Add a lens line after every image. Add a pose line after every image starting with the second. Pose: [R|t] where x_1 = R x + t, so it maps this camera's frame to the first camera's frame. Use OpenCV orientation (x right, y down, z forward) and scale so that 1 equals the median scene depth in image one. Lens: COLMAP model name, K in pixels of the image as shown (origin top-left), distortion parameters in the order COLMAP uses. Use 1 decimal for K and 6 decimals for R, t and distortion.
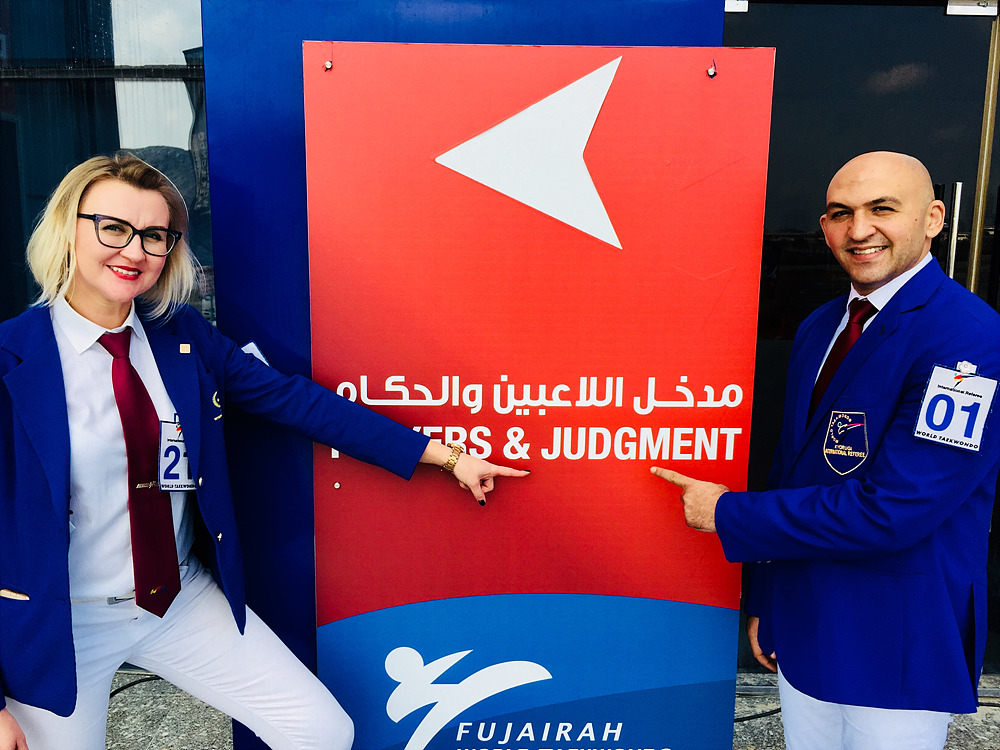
lens RADIAL K [[845.4, 0, 498.7], [0, 845.4, 377.2], [0, 0, 1]] dist [0.008402, 0.001833]
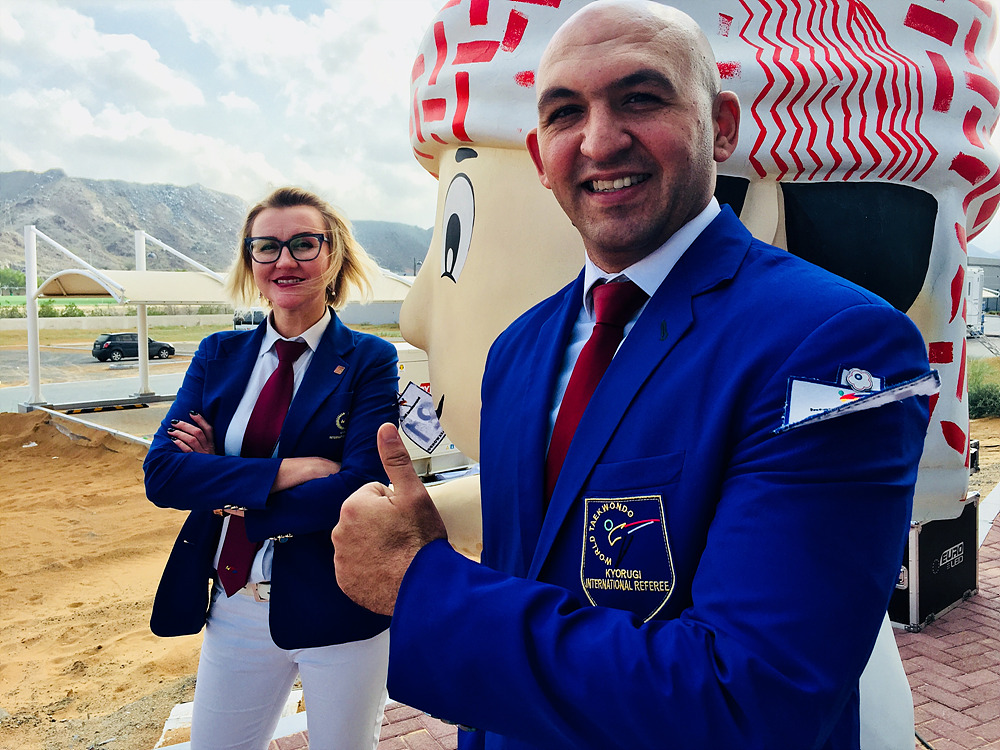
lens RADIAL K [[845.4, 0, 498.6], [0, 845.4, 375.7], [0, 0, 1]] dist [0.008402, 0.001833]
pose [[0.918130, -0.043167, 0.393922, 0.159849], [0.090548, 0.990604, -0.102491, 0.015488], [-0.385797, 0.129769, 0.913412, 0.575820]]
